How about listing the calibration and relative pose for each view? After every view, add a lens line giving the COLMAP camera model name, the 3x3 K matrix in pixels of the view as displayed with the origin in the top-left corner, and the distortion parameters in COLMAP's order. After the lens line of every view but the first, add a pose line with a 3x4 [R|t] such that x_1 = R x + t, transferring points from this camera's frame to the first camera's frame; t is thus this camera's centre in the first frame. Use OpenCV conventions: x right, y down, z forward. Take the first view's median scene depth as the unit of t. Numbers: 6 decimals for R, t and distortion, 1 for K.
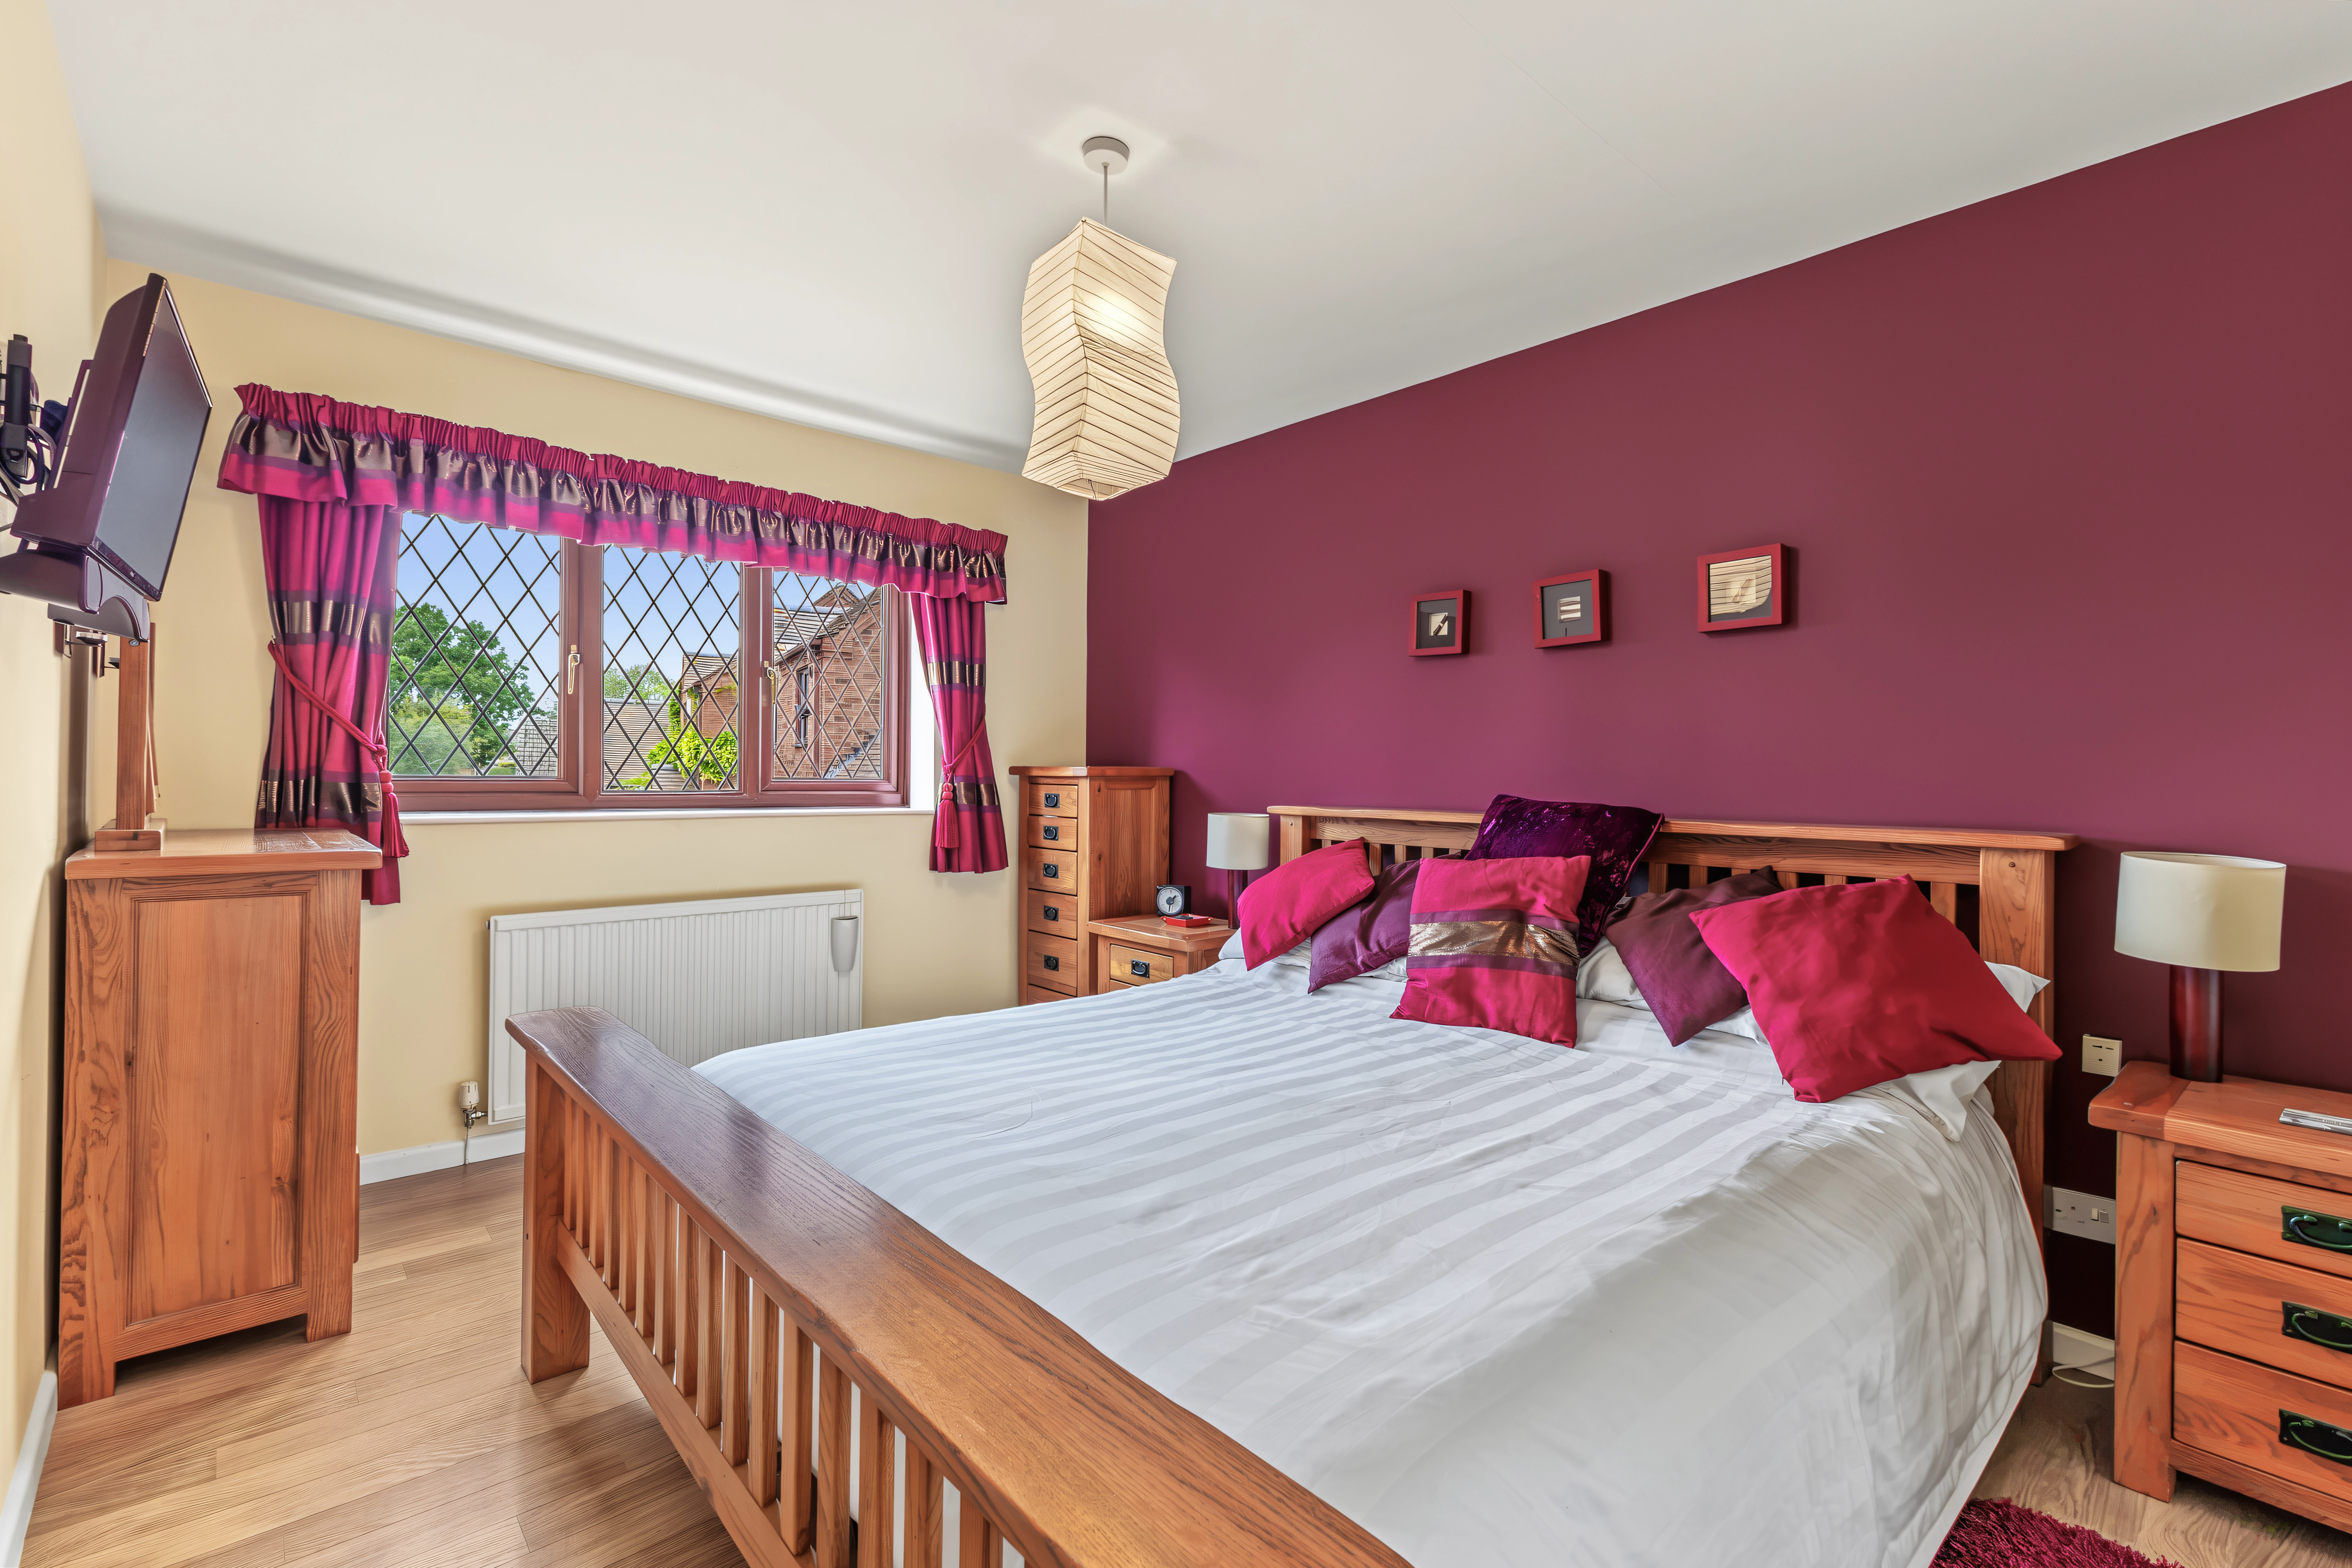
lens RADIAL K [[1022.9, 0, 1199.8], [0, 1022.9, 773.2], [0, 0, 1]] dist [0.008664, -0.000480]
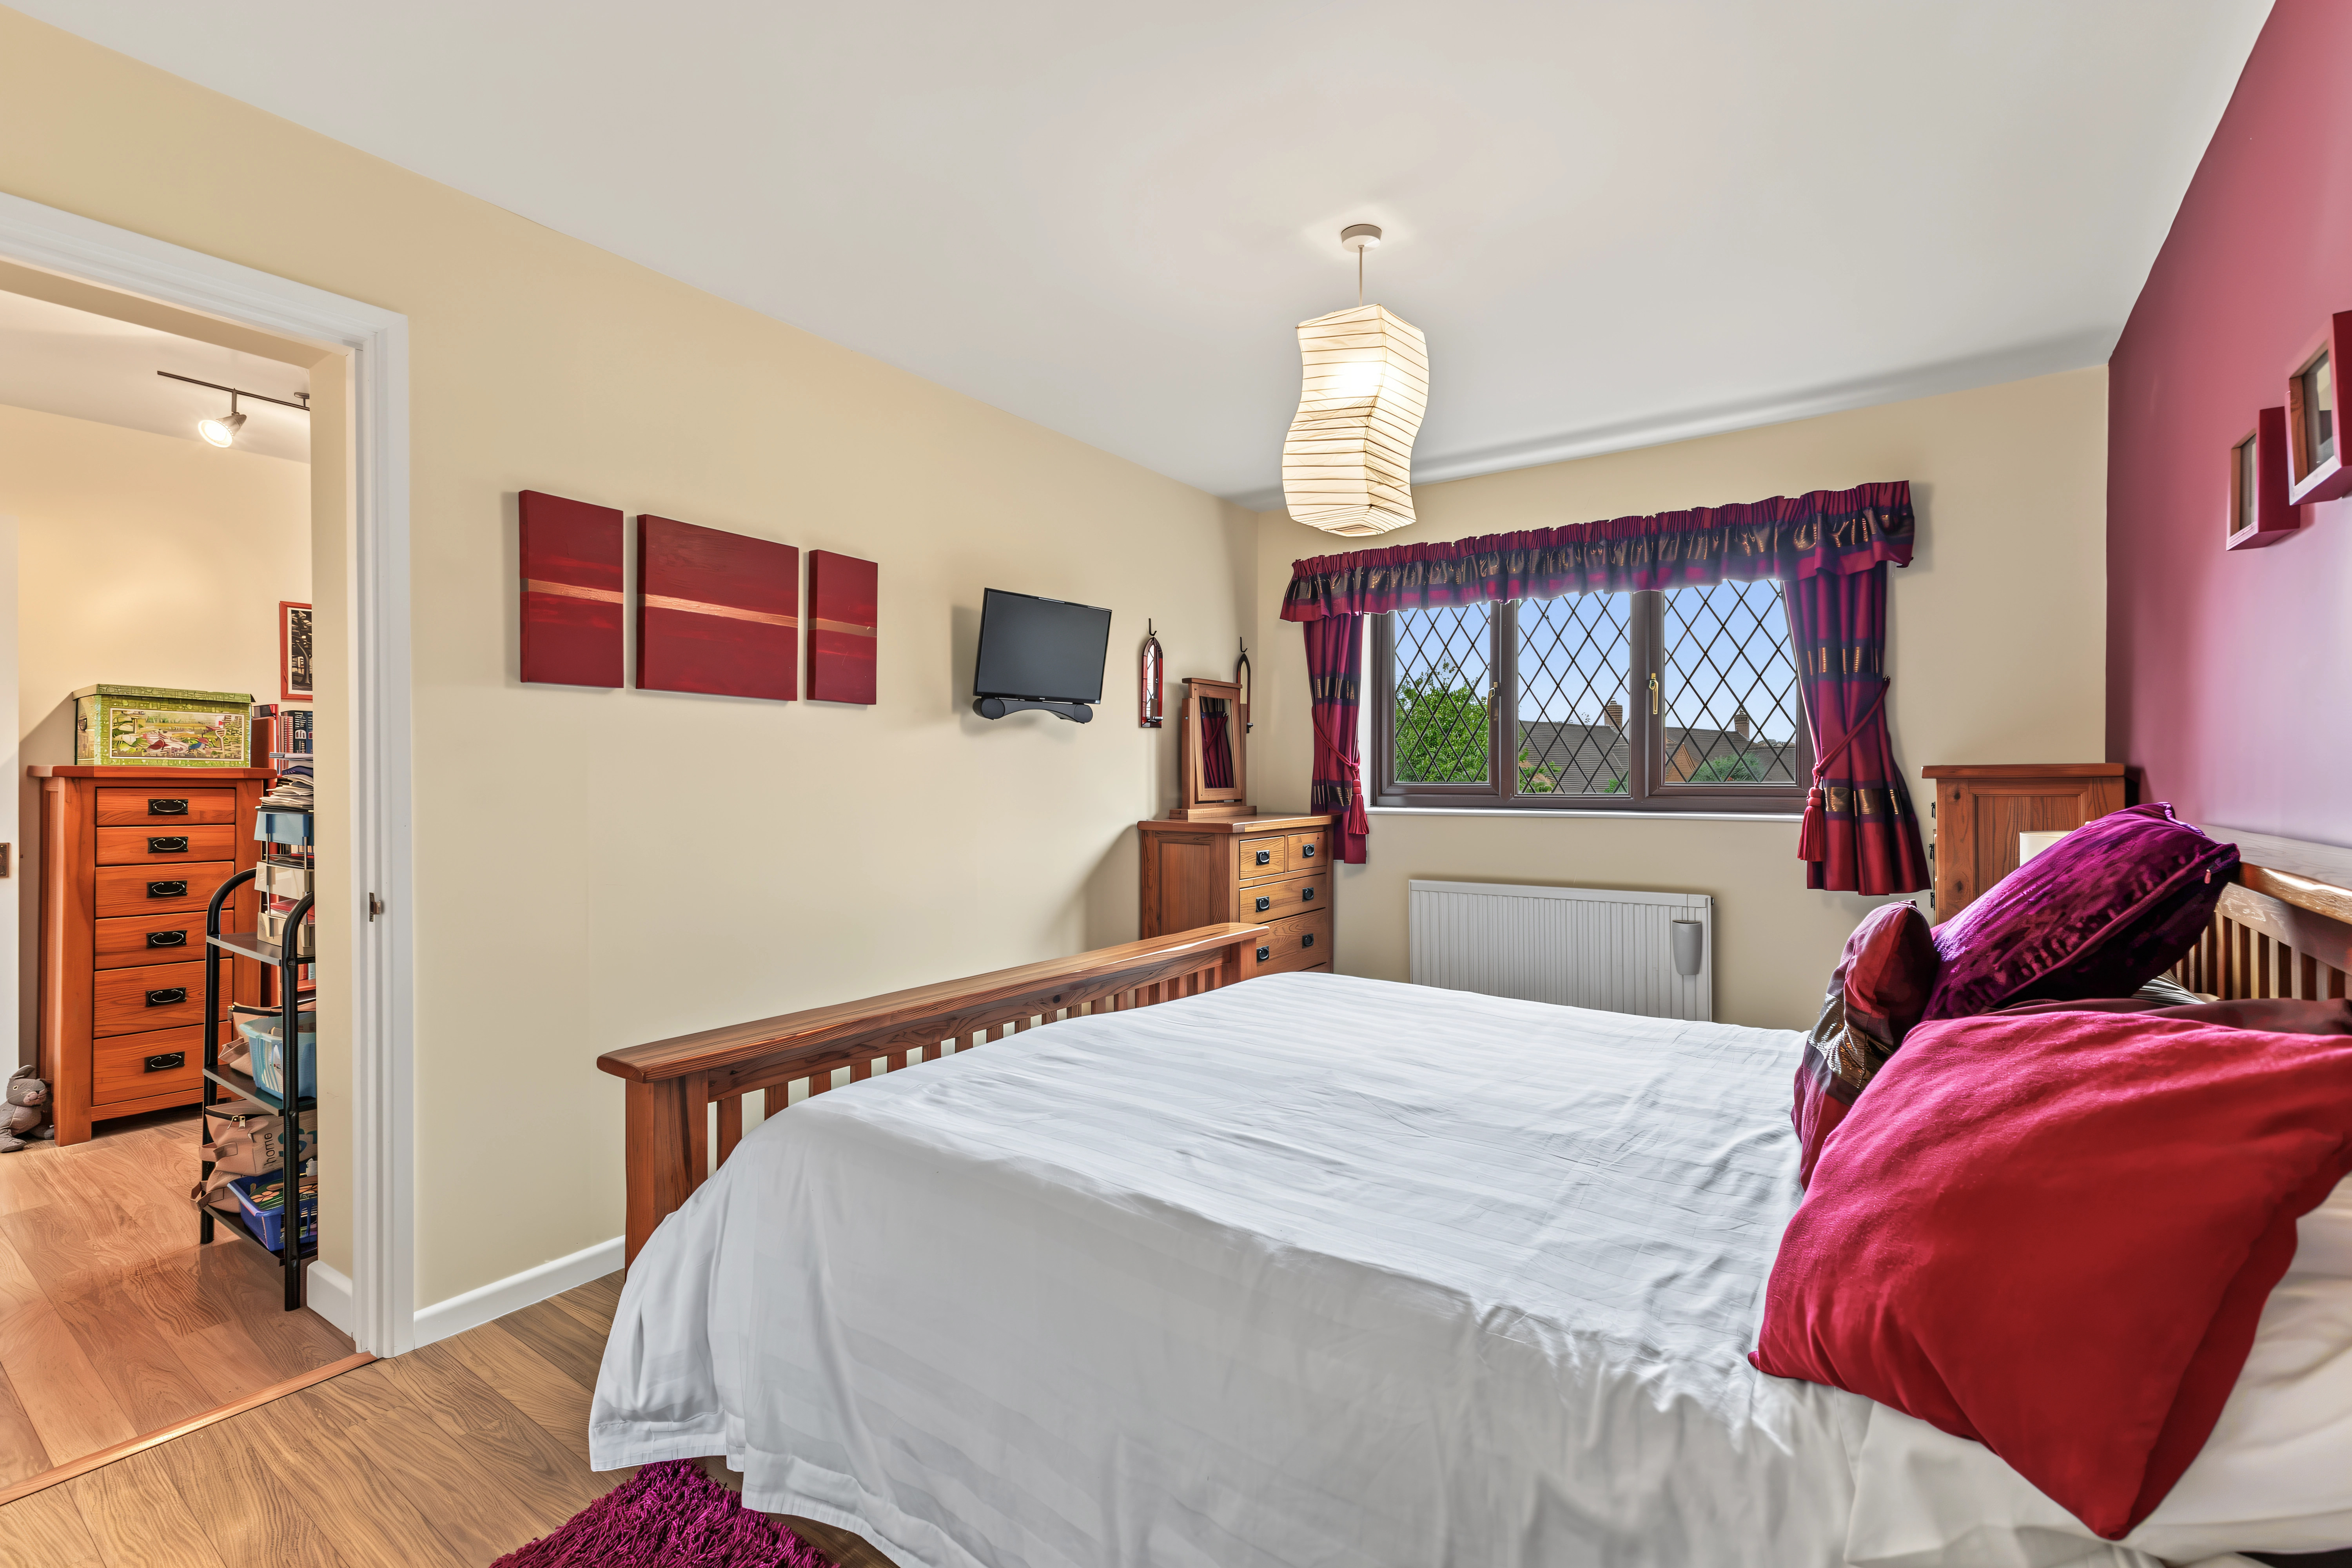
lens RADIAL K [[1022.9, 0, 1178.1], [0, 1022.9, 782.2], [0, 0, 1]] dist [0.008664, -0.000480]
pose [[0.230210, -0.004922, -0.973129, 0.698654], [0.005956, 0.999976, -0.003649, 0.006753], [0.973123, -0.004956, 0.230234, 0.379272]]
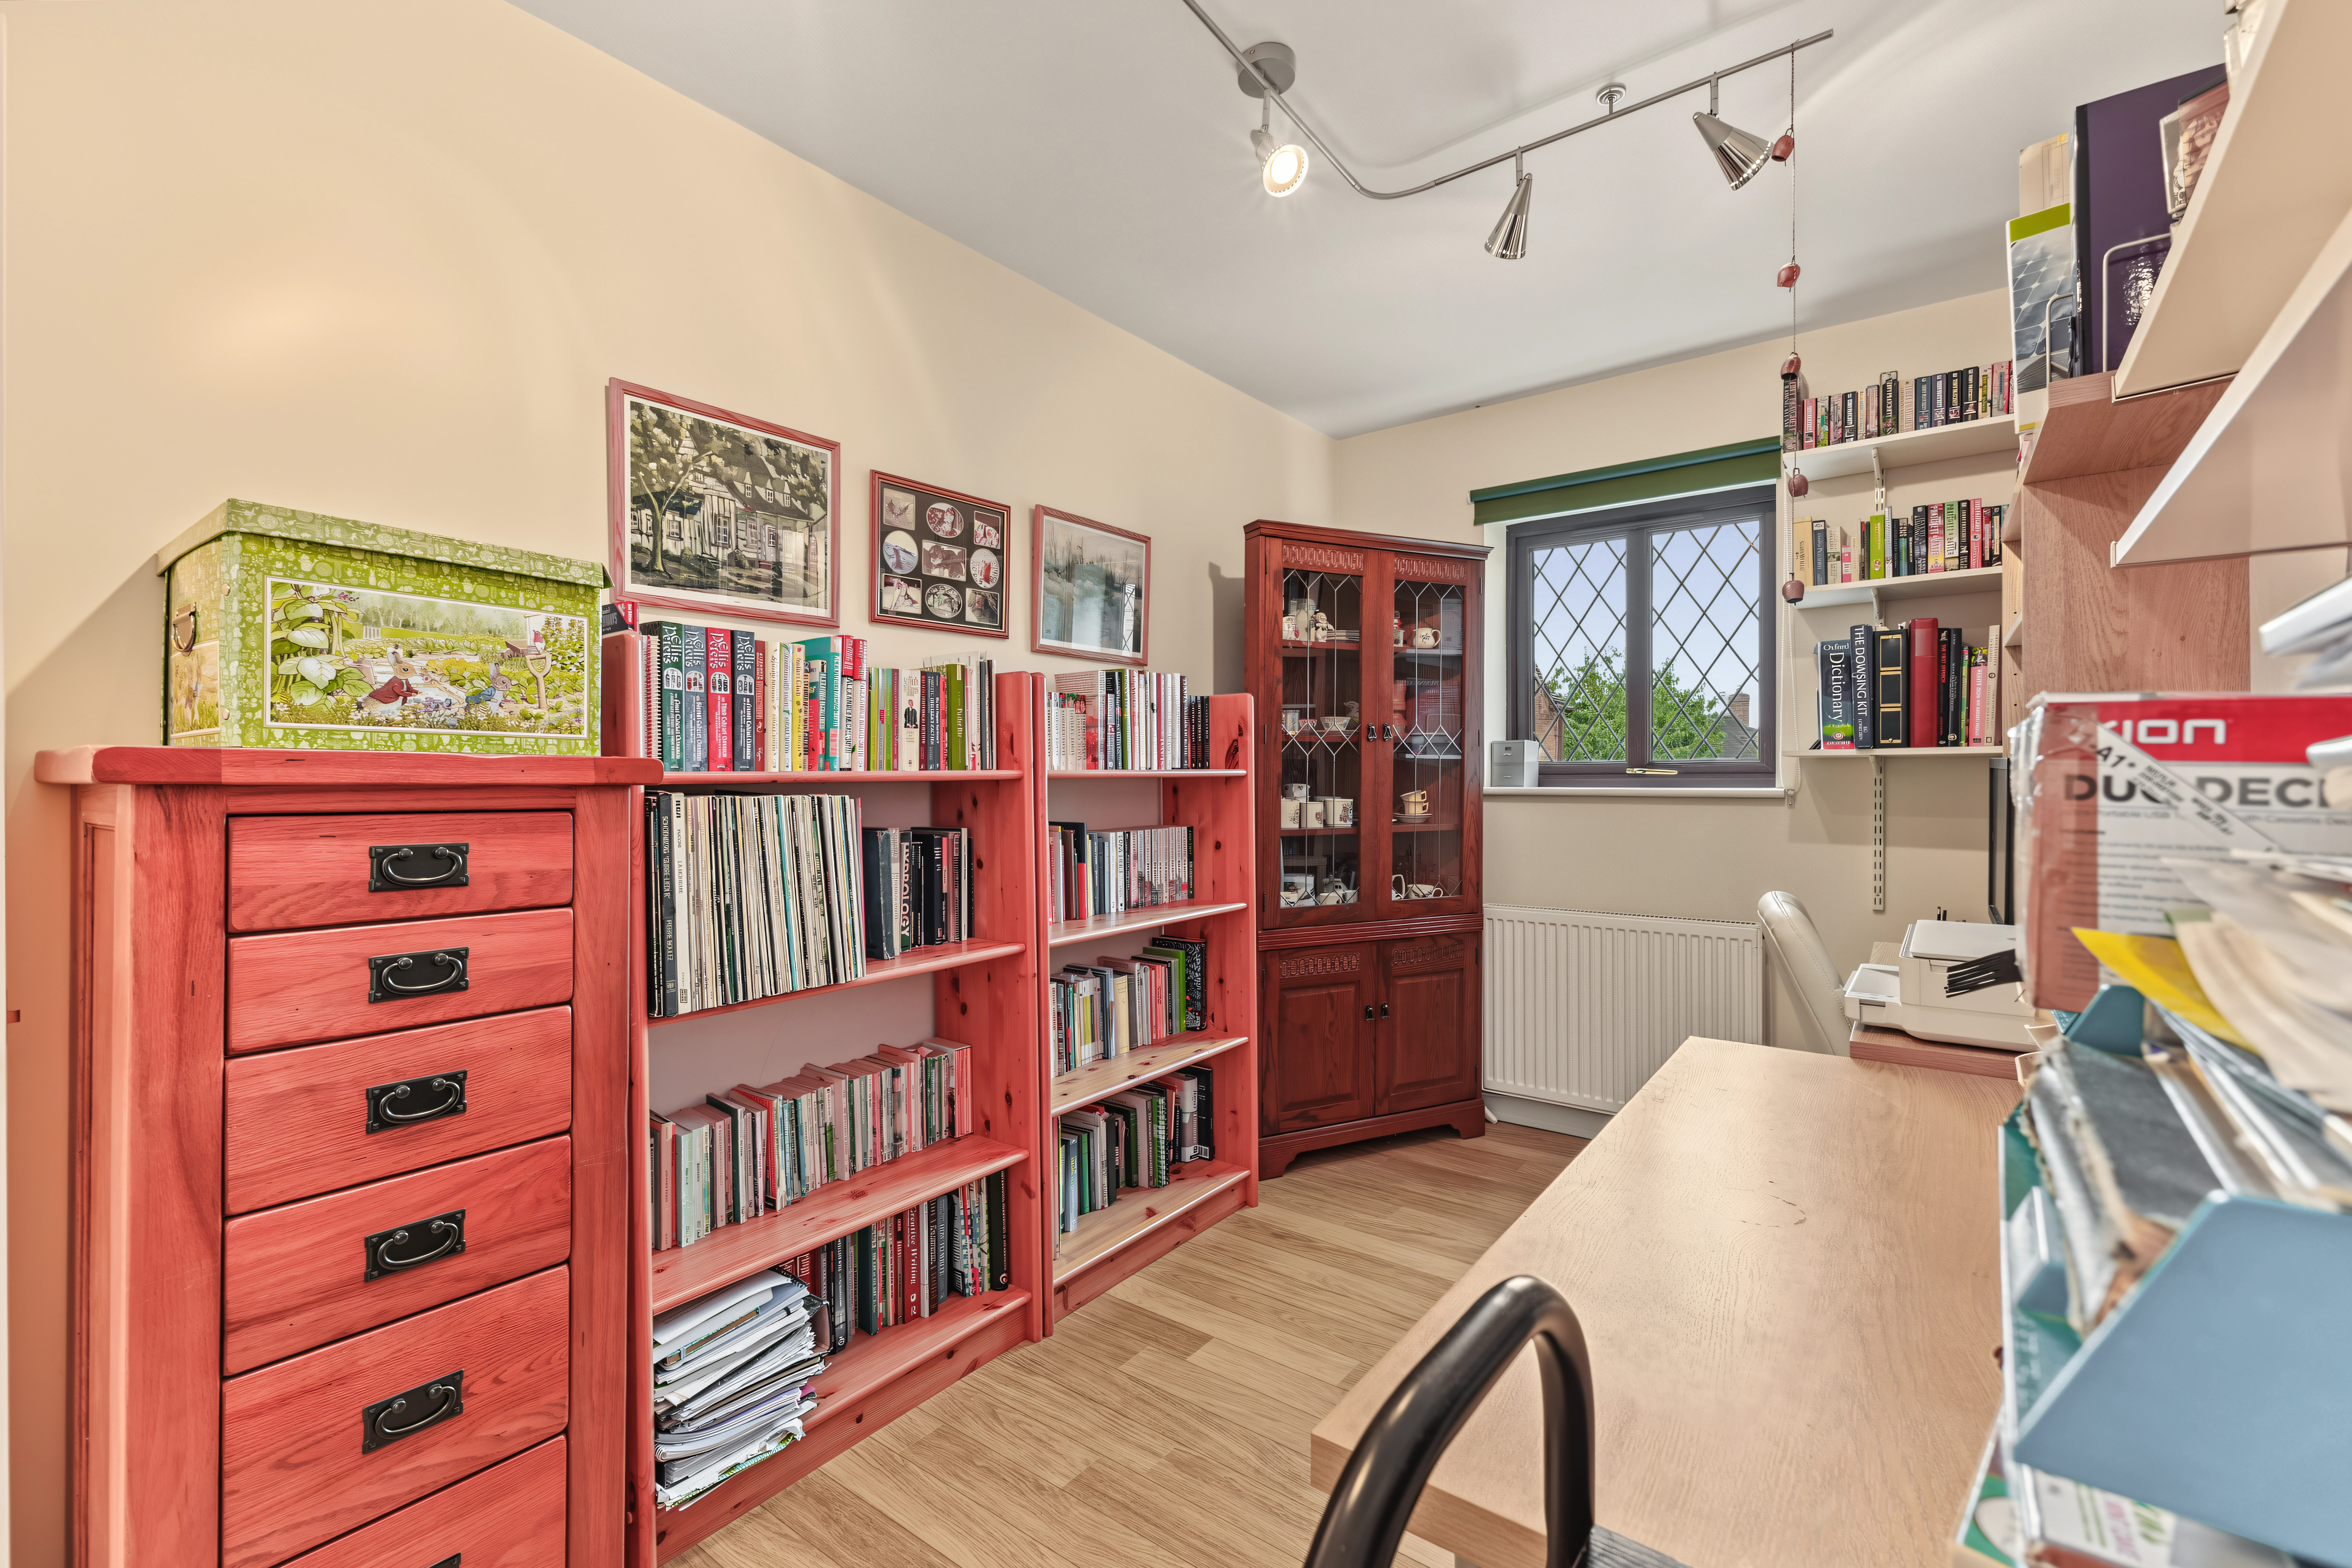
lens RADIAL K [[1022.9, 0, 1194.2], [0, 1022.9, 780.4], [0, 0, 1]] dist [0.008664, -0.000480]
pose [[0.198048, -0.001638, -0.980191, 0.602158], [0.006767, 0.999977, -0.000304, 0.005181], [0.980169, -0.006573, 0.198055, 0.315141]]
